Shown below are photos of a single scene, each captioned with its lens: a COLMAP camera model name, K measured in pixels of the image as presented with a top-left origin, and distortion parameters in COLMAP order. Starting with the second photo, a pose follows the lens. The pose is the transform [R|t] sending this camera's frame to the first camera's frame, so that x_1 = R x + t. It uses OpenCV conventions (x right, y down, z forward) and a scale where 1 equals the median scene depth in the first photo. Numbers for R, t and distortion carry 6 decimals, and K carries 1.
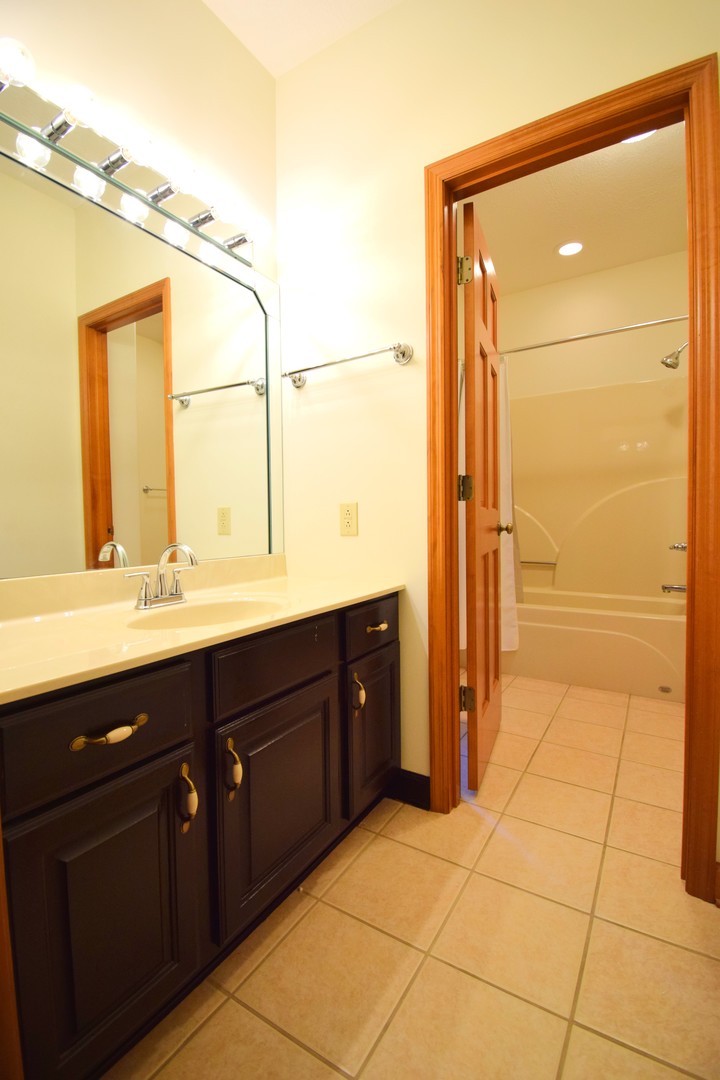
lens RADIAL K [[476.9, 0, 360.0], [0, 476.9, 540.0], [0, 0, 1]] dist [0.000525, -0.019138]
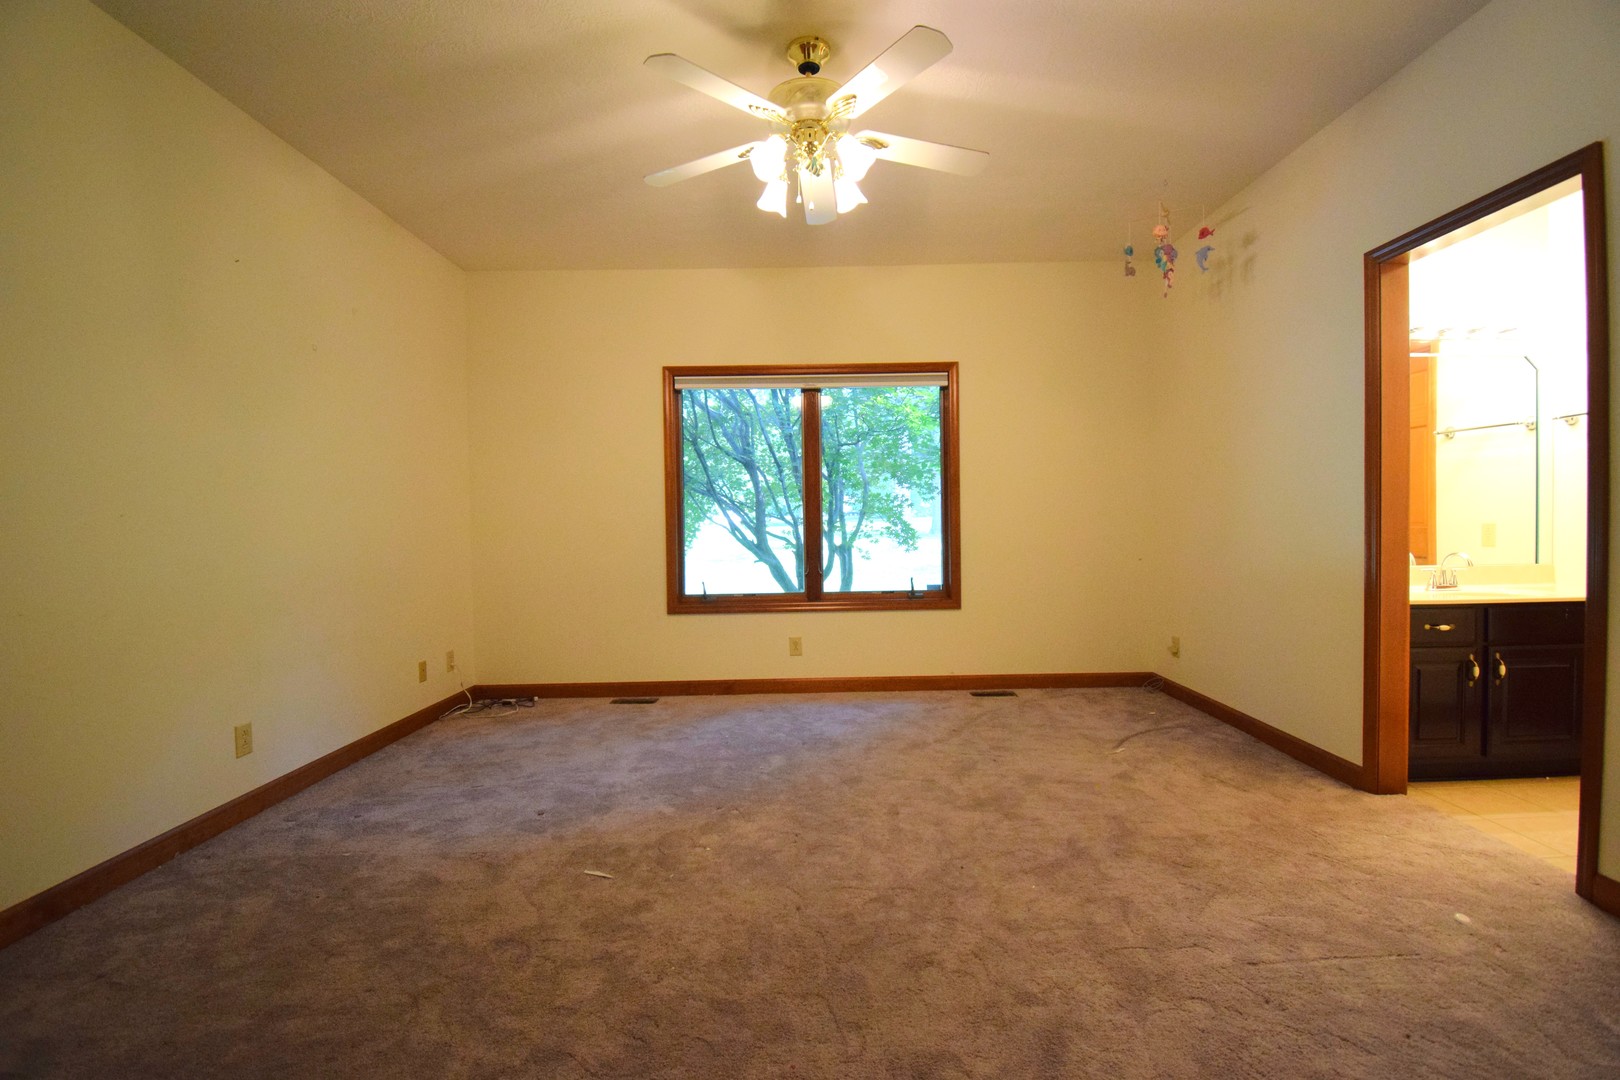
lens RADIAL K [[715.4, 0, 810.0], [0, 715.4, 540.0], [0, 0, 1]] dist [0.000525, -0.019138]
pose [[0.524010, 0.020546, -0.851465, 0.502417], [-0.025238, 0.999645, 0.008590, 0.000992], [0.851338, 0.016988, 0.524342, -2.119755]]
